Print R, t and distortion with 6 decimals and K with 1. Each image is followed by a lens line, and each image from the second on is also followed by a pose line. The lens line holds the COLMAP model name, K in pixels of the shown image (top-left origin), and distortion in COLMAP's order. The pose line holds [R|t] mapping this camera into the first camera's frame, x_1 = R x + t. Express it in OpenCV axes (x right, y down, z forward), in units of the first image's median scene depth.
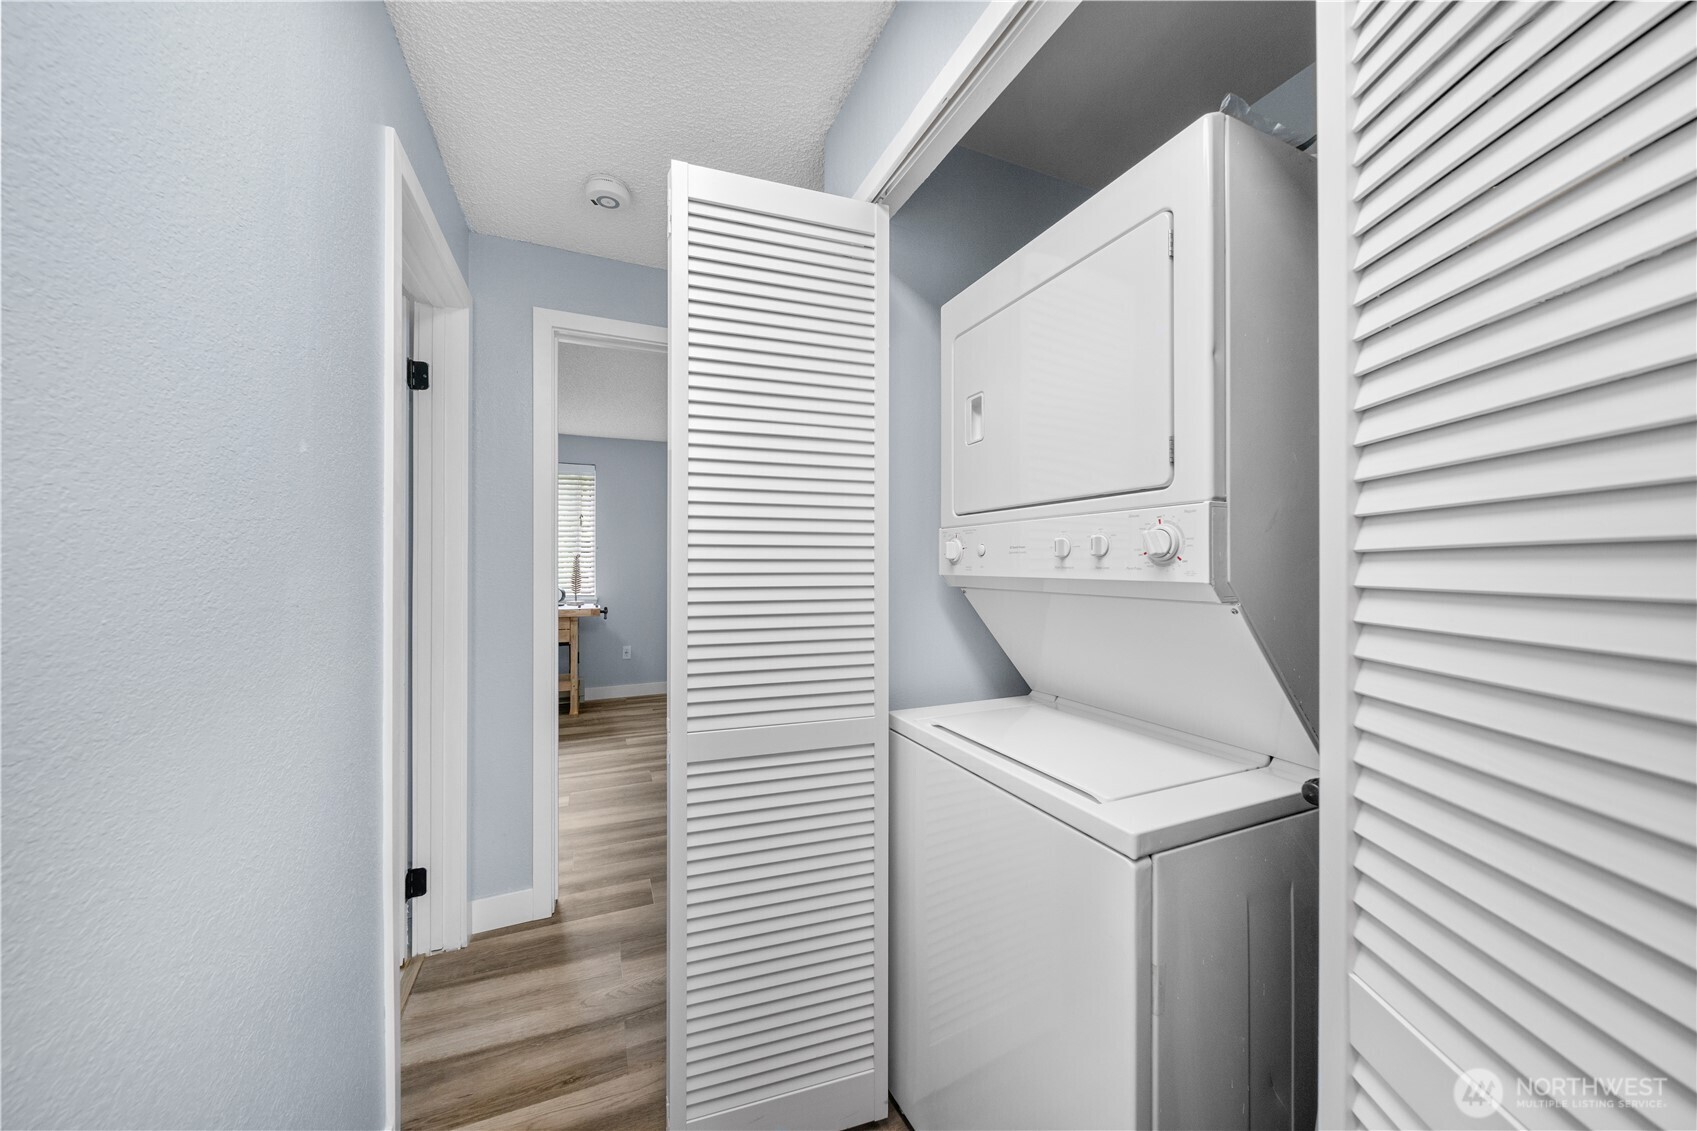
lens RADIAL K [[599.7, 0, 857.7], [0, 599.7, 557.5], [0, 0, 1]] dist [-0.001795, -0.000182]
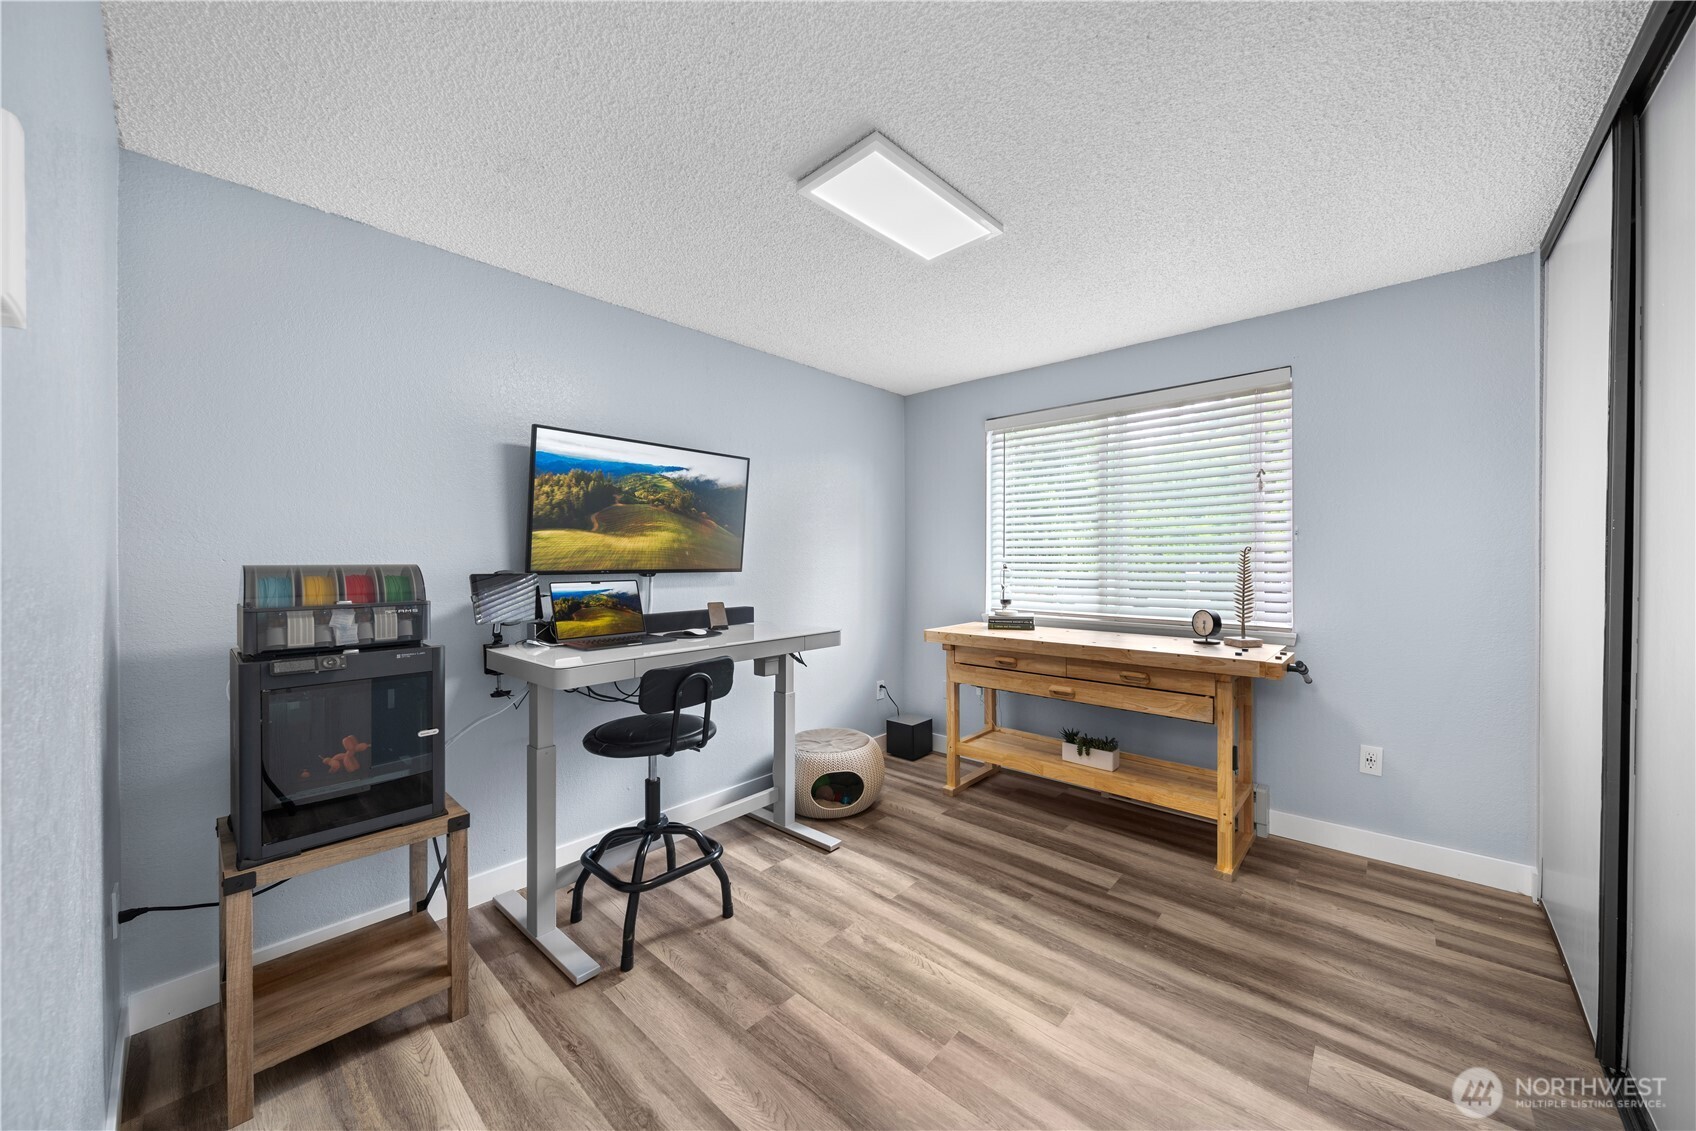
lens RADIAL K [[596.9, 0, 848.0], [0, 596.9, 565.5], [0, 0, 1]] dist [0.000999, 0.000032]
pose [[0.399728, 0.000763, -0.916634, -0.136663], [0.011250, 0.999920, 0.005738, 0.004365], [0.916565, -0.012606, 0.399687, 0.484904]]
